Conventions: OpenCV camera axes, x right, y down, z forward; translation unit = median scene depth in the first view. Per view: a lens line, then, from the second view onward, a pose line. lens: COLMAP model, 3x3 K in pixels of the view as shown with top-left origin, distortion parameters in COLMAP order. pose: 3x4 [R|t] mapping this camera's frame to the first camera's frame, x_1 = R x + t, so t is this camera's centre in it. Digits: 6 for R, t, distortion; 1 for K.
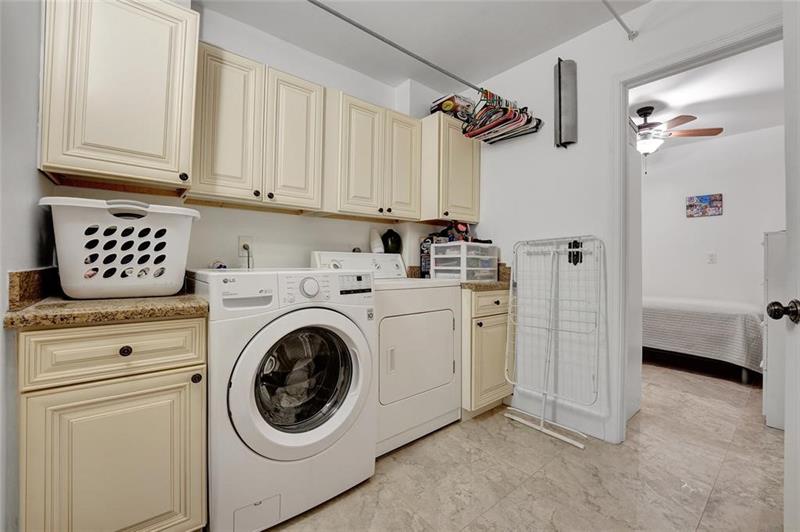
lens RADIAL K [[333.2, 0, 399.8], [0, 333.2, 260.7], [0, 0, 1]] dist [-0.022324, 0.000941]
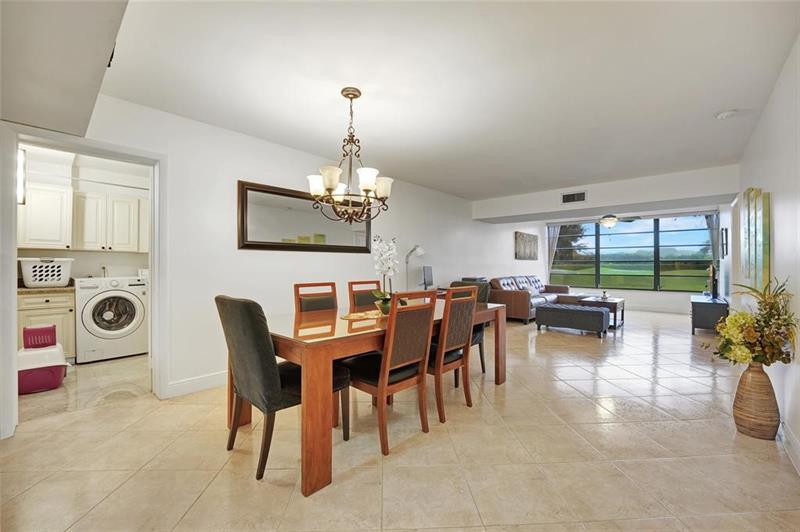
lens RADIAL K [[333.2, 0, 411.7], [0, 333.2, 265.7], [0, 0, 1]] dist [-0.022324, 0.000941]
pose [[0.986015, -0.008003, 0.166461, 2.148177], [0.006363, 0.999926, 0.010384, -0.108935], [-0.166532, -0.009180, 0.985993, -2.707462]]
